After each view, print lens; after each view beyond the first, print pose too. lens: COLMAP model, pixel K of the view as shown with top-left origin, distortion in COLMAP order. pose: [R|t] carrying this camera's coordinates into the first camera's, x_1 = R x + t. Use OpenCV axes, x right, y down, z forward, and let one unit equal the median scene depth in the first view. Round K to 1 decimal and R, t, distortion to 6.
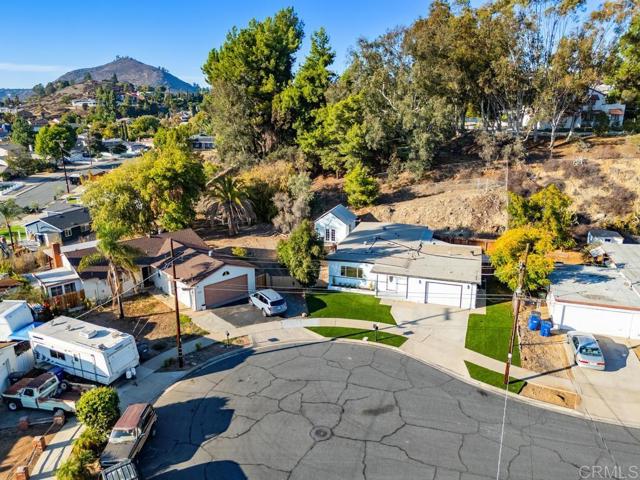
lens RADIAL K [[474.0, 0, 320.0], [0, 474.0, 240.0], [0, 0, 1]] dist [0.163697, -0.227591]
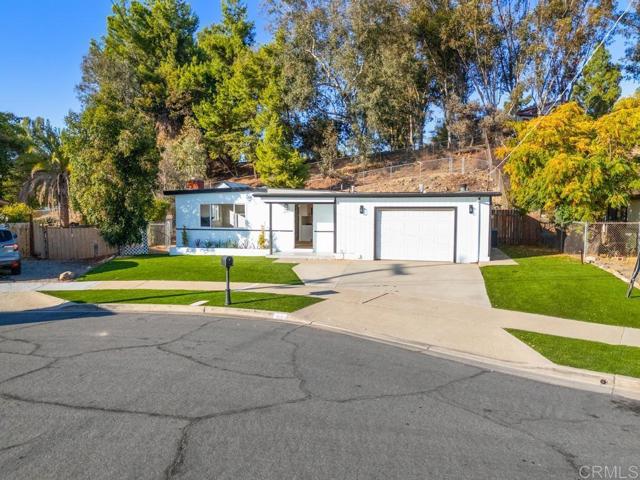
lens RADIAL K [[474.0, 0, 320.0], [0, 474.0, 240.0], [0, 0, 1]] dist [0.163697, -0.227591]
pose [[0.996309, 0.007307, 0.085528, 0.115455], [0.011317, 0.976491, -0.215260, 0.181875], [-0.085091, 0.215433, 0.972804, 0.504600]]
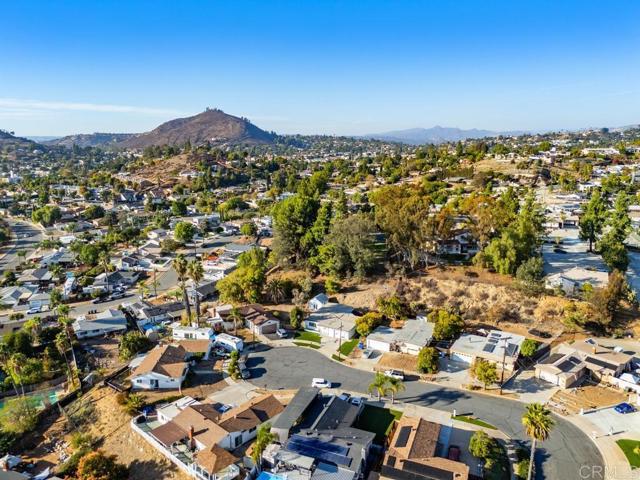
lens RADIAL K [[474.0, 0, 320.0], [0, 474.0, 240.0], [0, 0, 1]] dist [0.163697, -0.227591]
pose [[0.989423, 0.041030, -0.139134, 0.463680], [-0.051226, 0.996195, -0.070514, -0.226996], [0.135711, 0.076895, 0.987760, -1.762358]]
